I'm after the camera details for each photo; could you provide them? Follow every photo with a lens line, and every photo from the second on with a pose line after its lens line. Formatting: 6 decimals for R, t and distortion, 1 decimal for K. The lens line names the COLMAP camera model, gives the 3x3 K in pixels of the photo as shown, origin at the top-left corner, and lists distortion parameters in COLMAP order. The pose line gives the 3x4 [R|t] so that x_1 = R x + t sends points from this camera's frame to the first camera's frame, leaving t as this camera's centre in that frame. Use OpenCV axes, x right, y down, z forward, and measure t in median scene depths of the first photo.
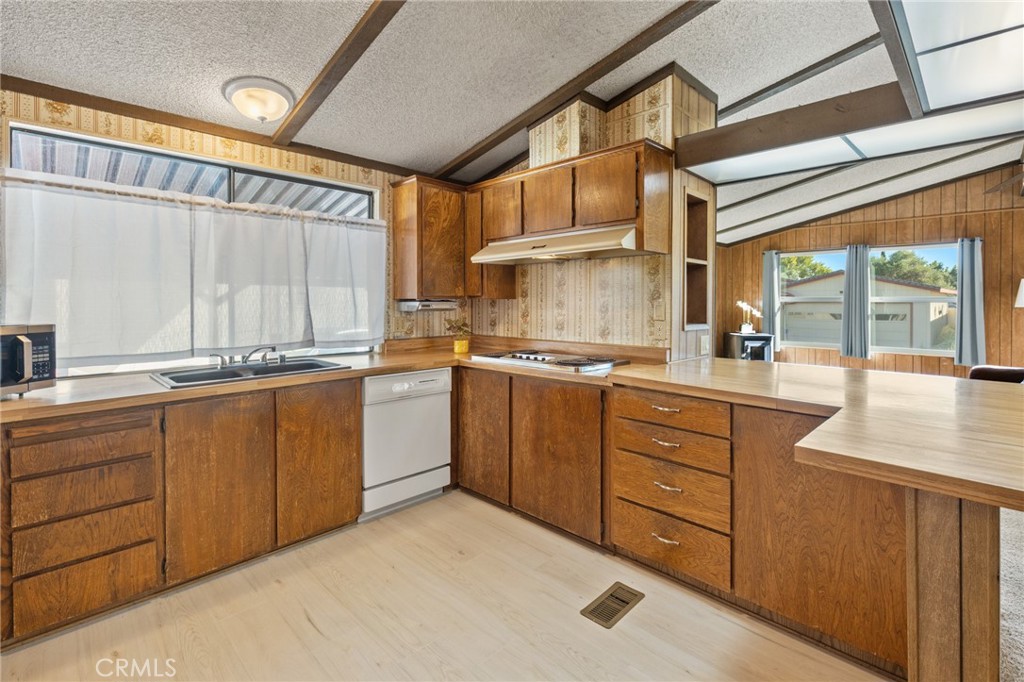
lens RADIAL K [[468.6, 0, 517.7], [0, 468.6, 305.9], [0, 0, 1]] dist [0.004551, -0.002840]
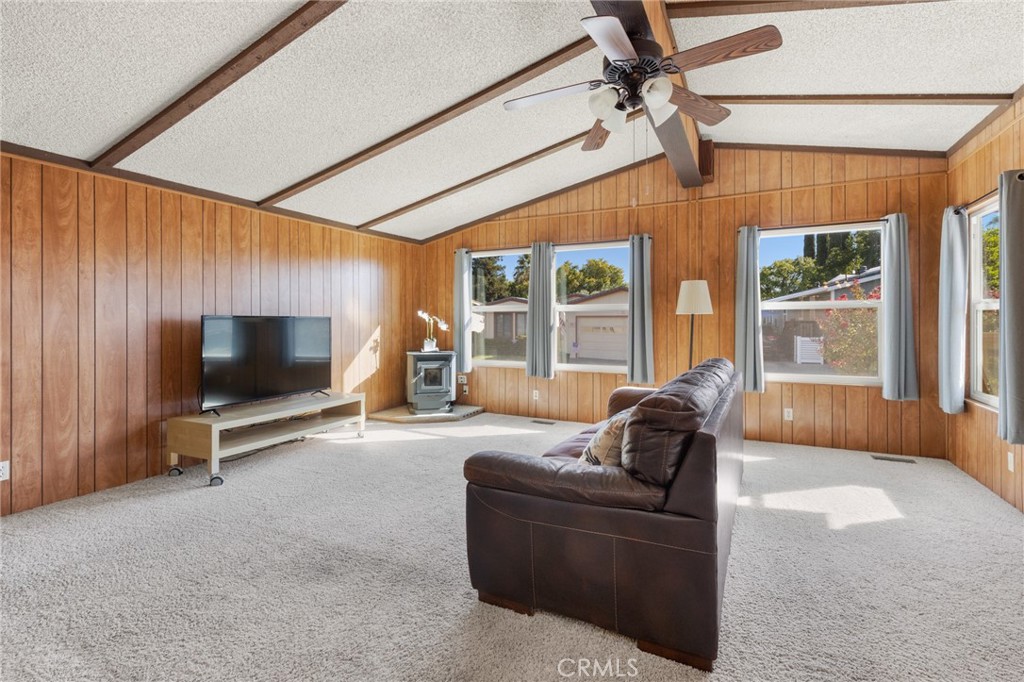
lens RADIAL K [[468.6, 0, 517.0], [0, 468.6, 322.6], [0, 0, 1]] dist [0.004551, -0.002840]
pose [[0.950786, -0.009326, 0.309708, 1.075896], [0.009611, 0.999954, 0.000606, 0.029819], [-0.309699, 0.002401, 0.950832, 0.566825]]
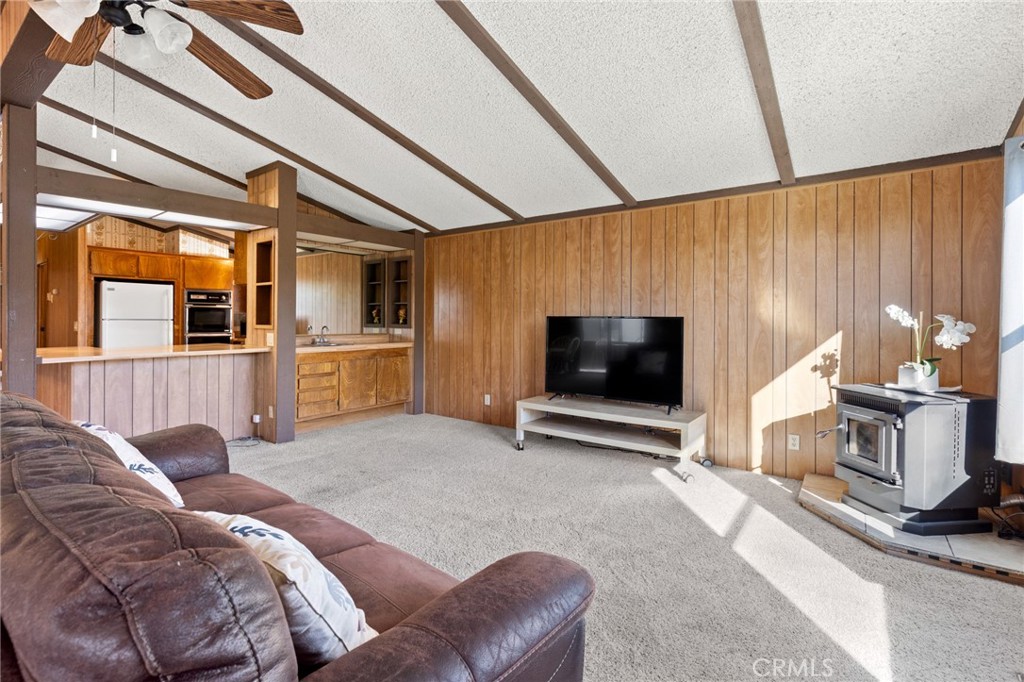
lens RADIAL K [[468.6, 0, 537.4], [0, 468.6, 320.1], [0, 0, 1]] dist [0.004551, -0.002840]
pose [[0.166973, -0.002468, -0.985958, 2.261872], [-0.011778, 0.999921, -0.004498, 0.023557], [0.985891, 0.012364, 0.166931, 1.787818]]
